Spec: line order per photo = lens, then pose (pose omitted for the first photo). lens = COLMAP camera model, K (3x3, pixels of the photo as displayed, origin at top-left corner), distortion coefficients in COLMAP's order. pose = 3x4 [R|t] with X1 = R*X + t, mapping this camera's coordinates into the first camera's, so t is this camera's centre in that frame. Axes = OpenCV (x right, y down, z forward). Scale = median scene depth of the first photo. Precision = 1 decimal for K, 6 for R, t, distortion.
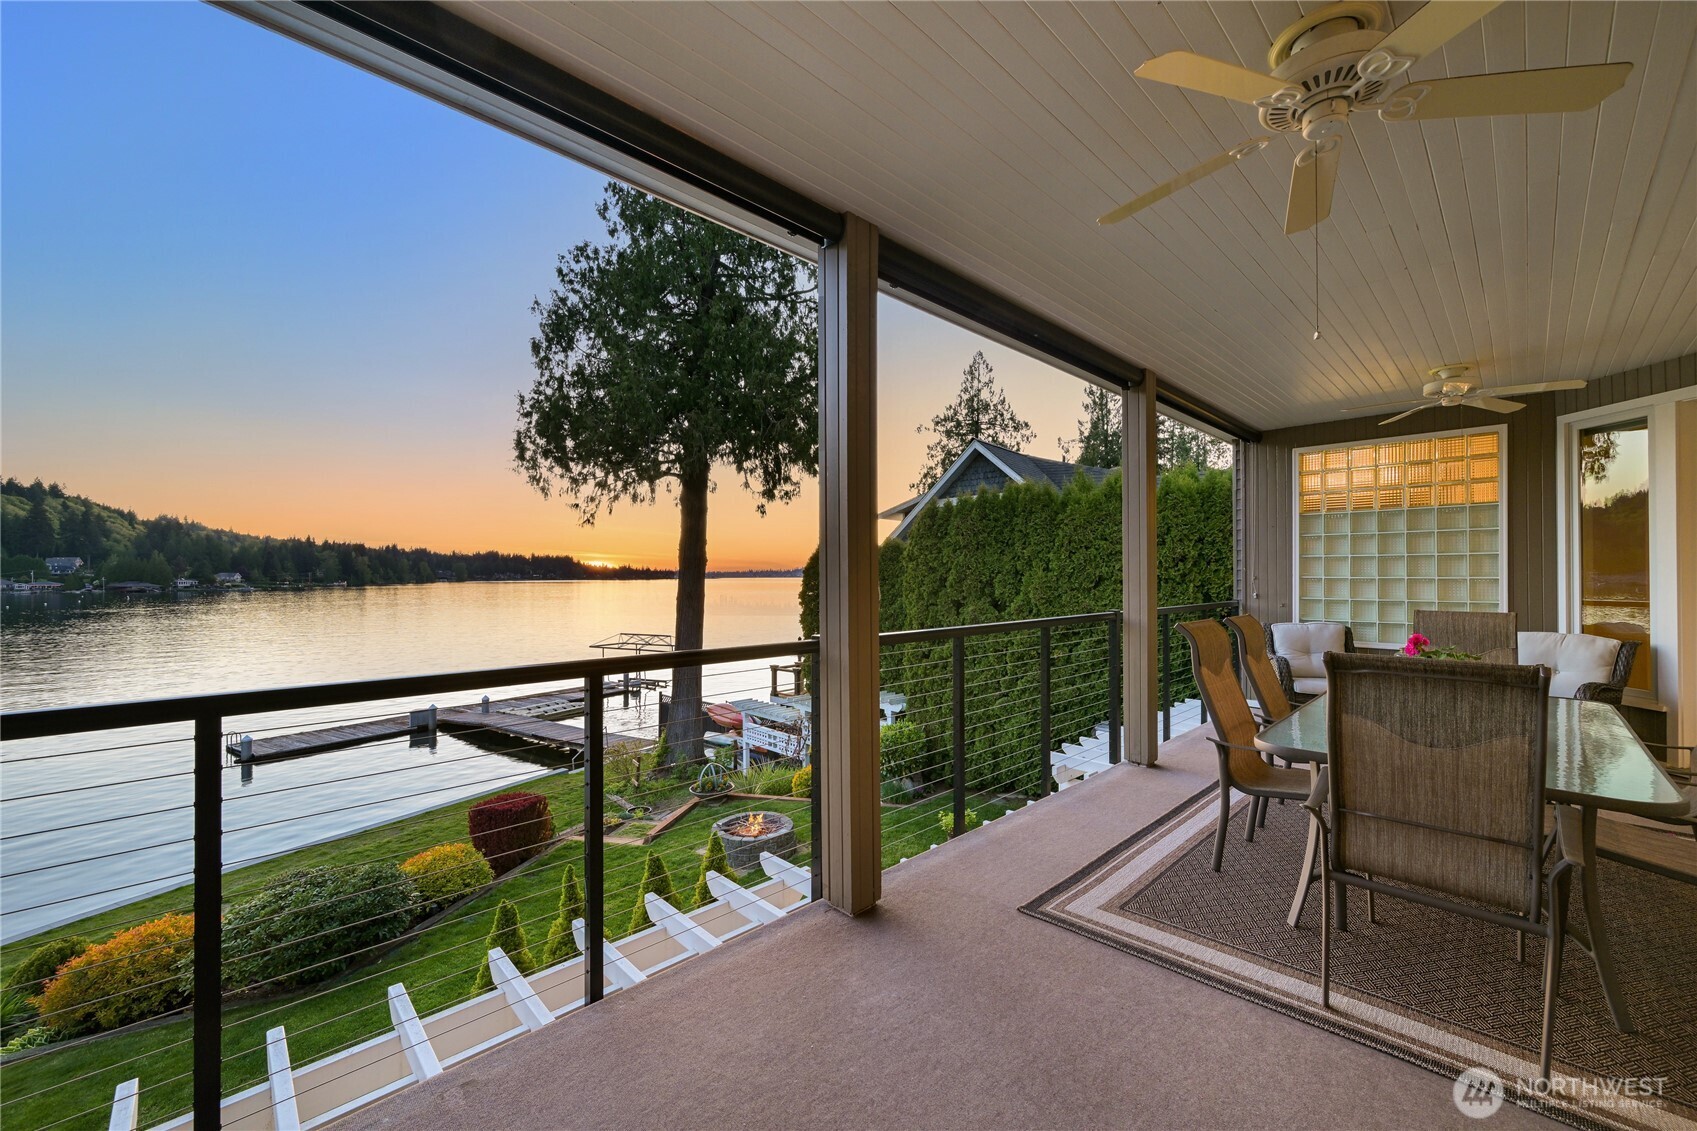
lens RADIAL K [[662.1, 0, 854.5], [0, 662.1, 569.9], [0, 0, 1]] dist [0.000660, 0.000138]
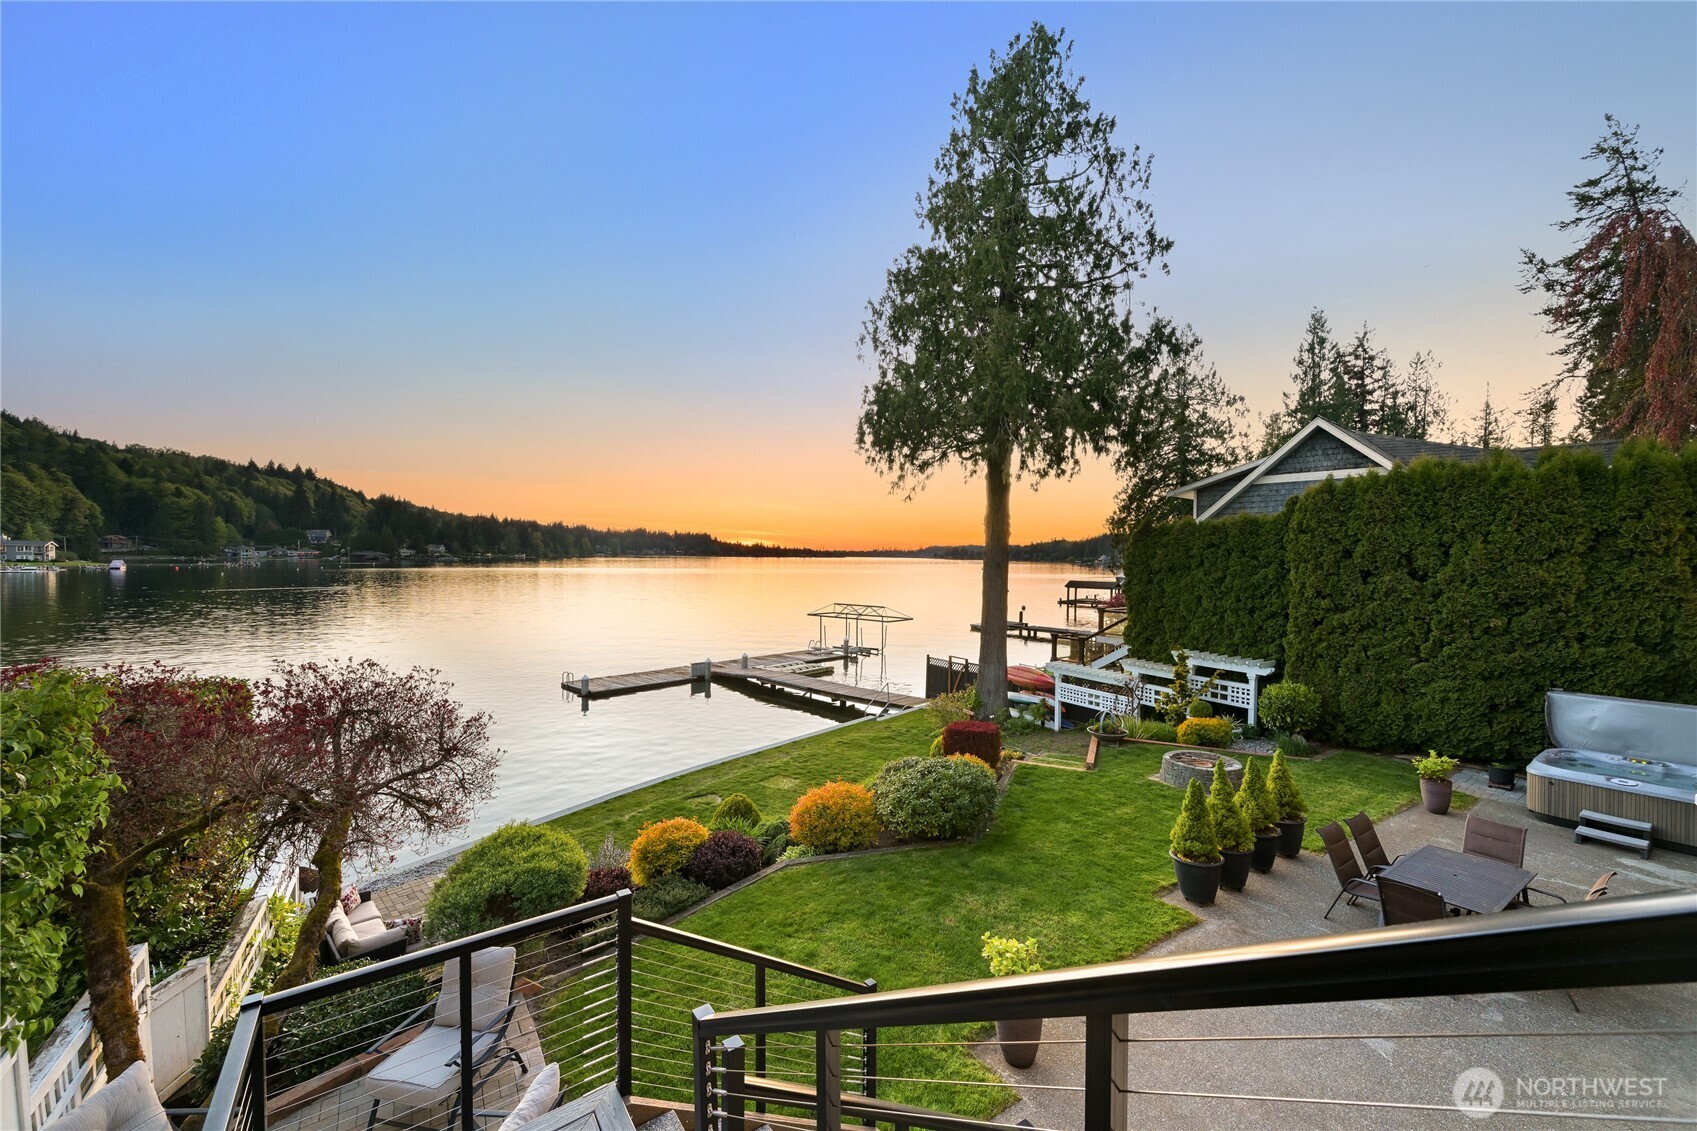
lens RADIAL K [[662.1, 0, 854.5], [0, 662.1, 569.9], [0, 0, 1]] dist [0.000660, 0.000138]
pose [[0.982289, 0.021968, -0.186081, -0.210456], [-0.016437, 0.999378, 0.031214, 0.011767], [0.186651, -0.027602, 0.982038, -0.091076]]
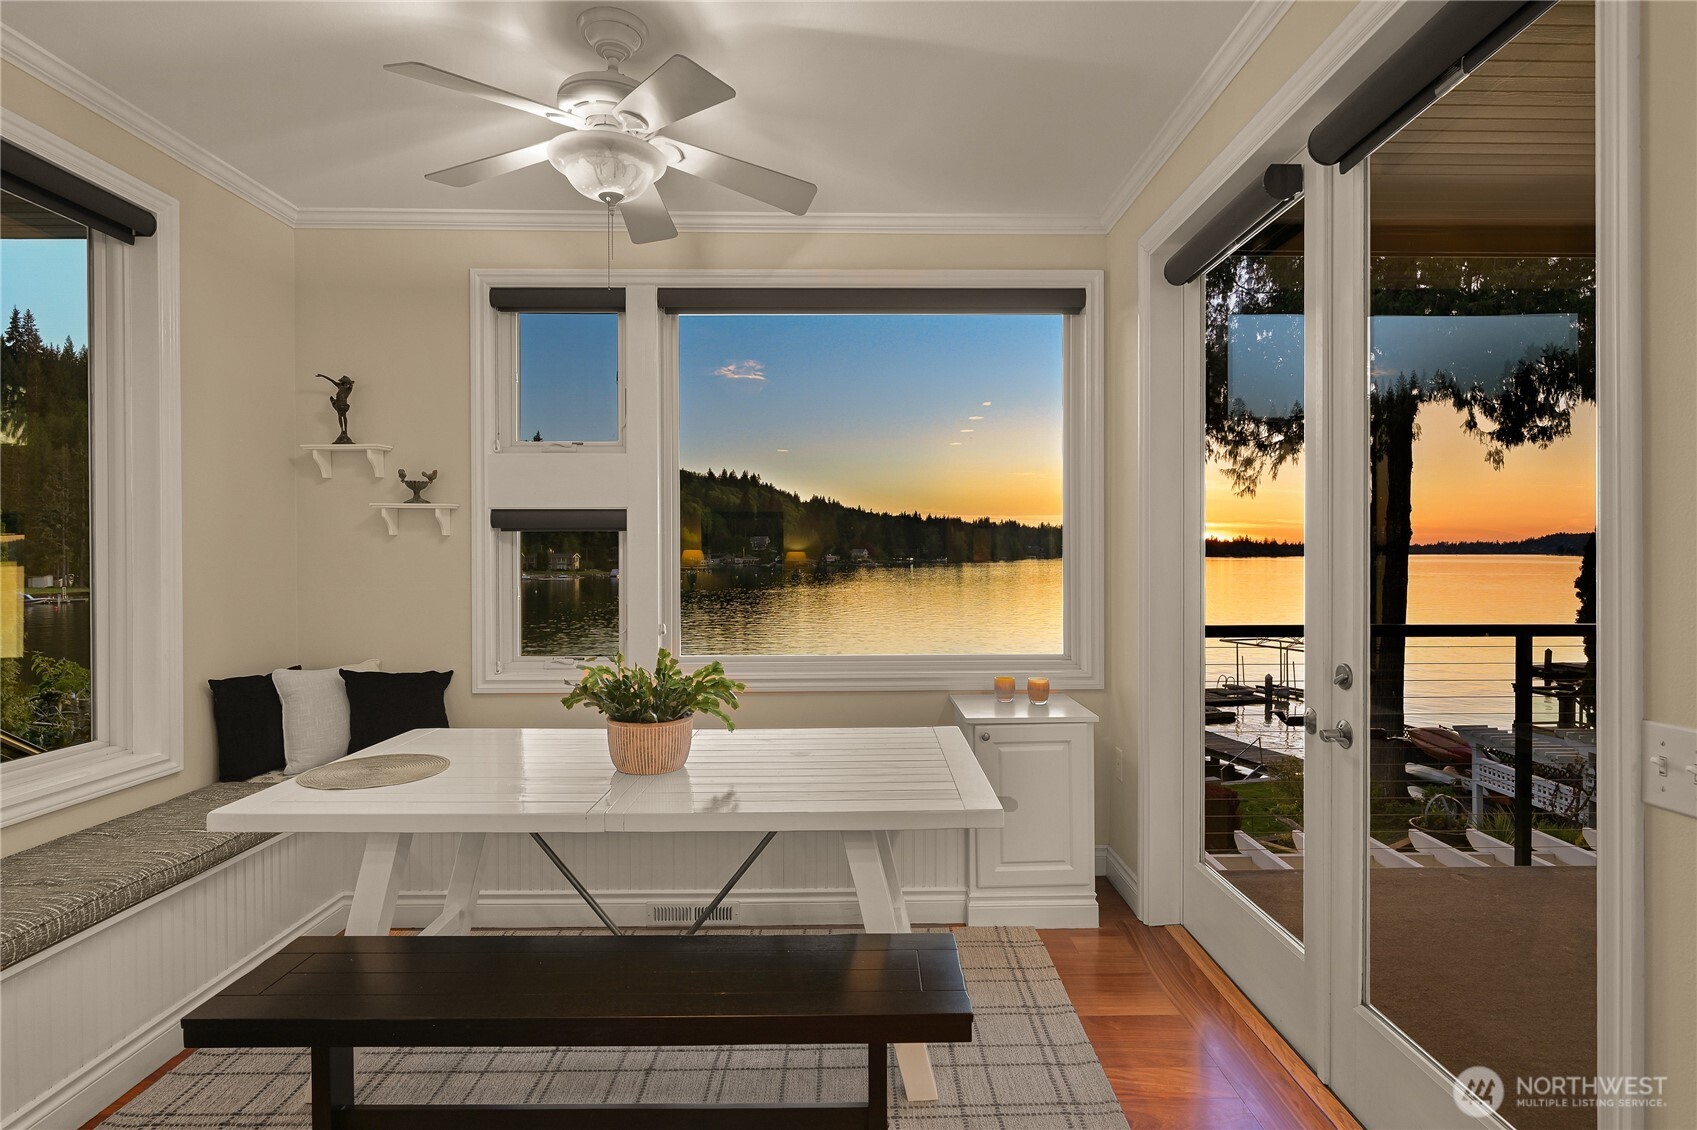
lens RADIAL K [[853.5, 0, 862.2], [0, 853.5, 559.8], [0, 0, 1]] dist [-0.001665, -0.000330]
pose [[0.730626, 0.006451, -0.682747, -0.014489], [0.006130, 0.999853, 0.016006, -0.002720], [0.682750, -0.015880, 0.730480, -0.094841]]
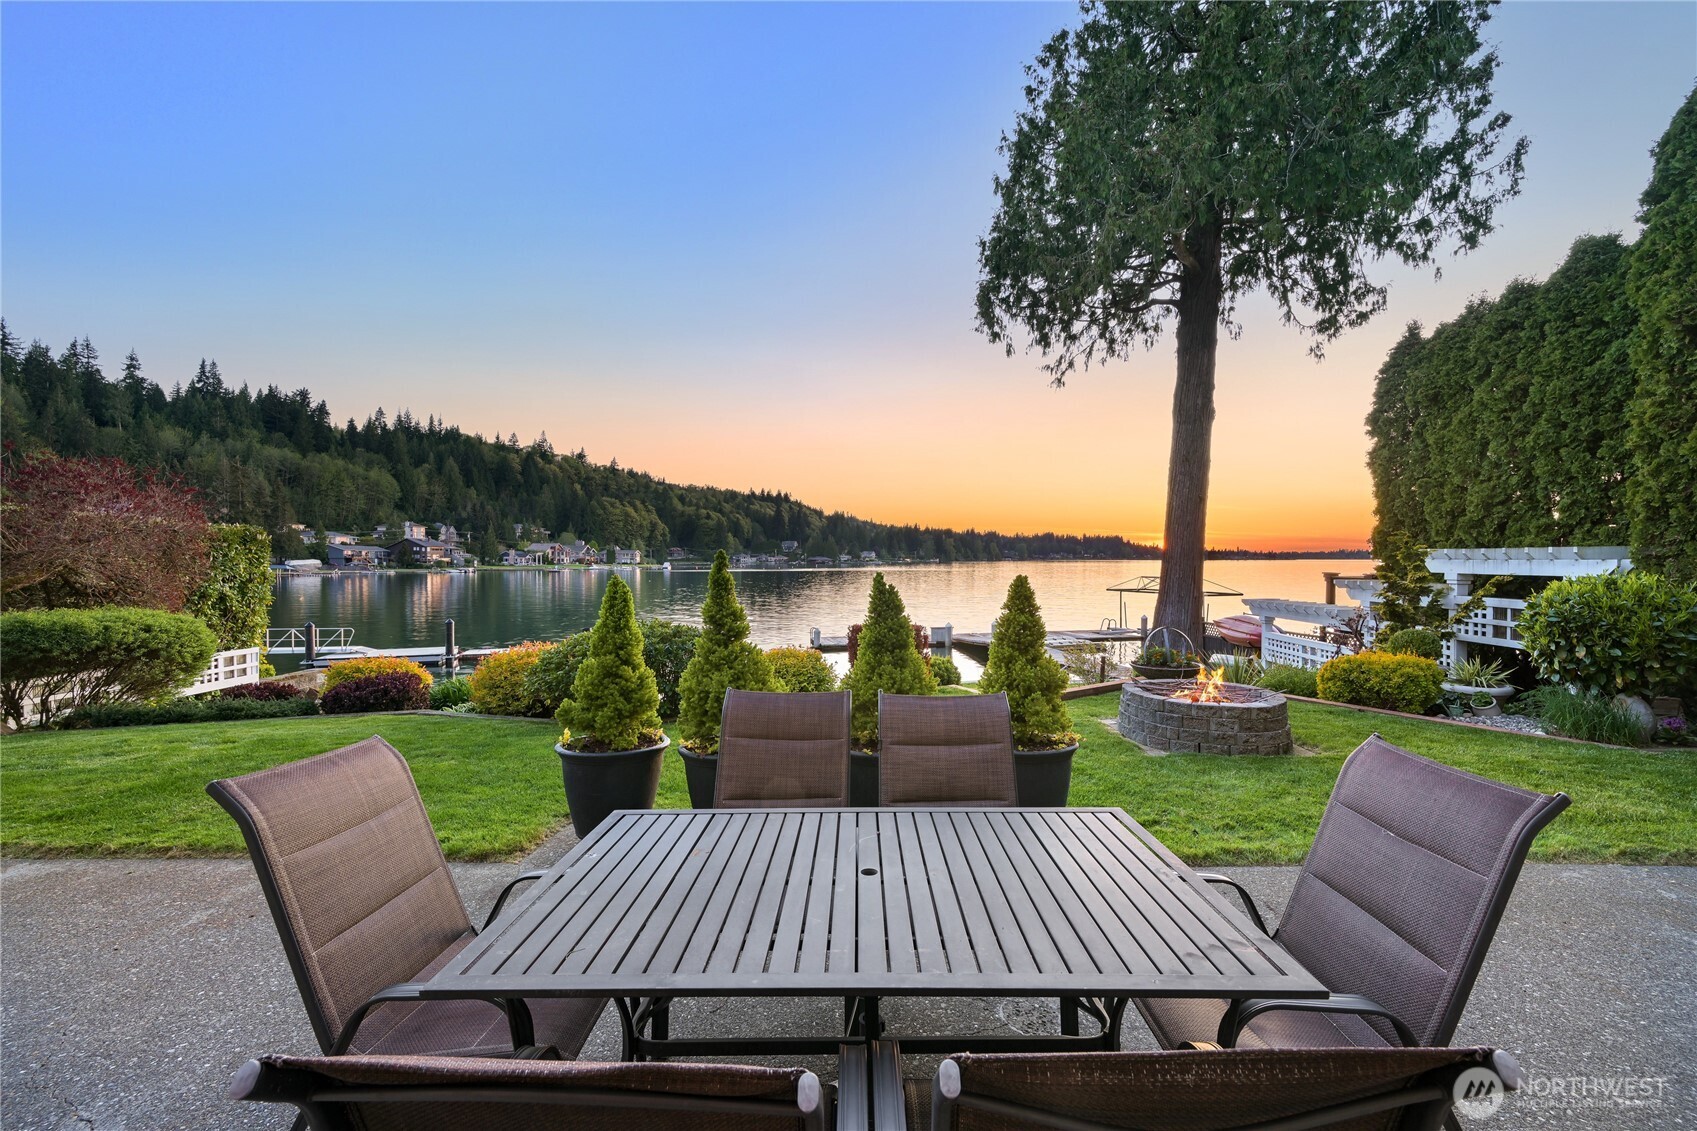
lens RADIAL K [[675.2, 0, 855.8], [0, 675.2, 569.4], [0, 0, 1]] dist [-0.000271, -0.000033]
pose [[0.711843, 0.017620, -0.702118, 0.013259], [0.002202, 0.999624, 0.027319, 0.105213], [0.702335, -0.020992, 0.711537, 0.158517]]
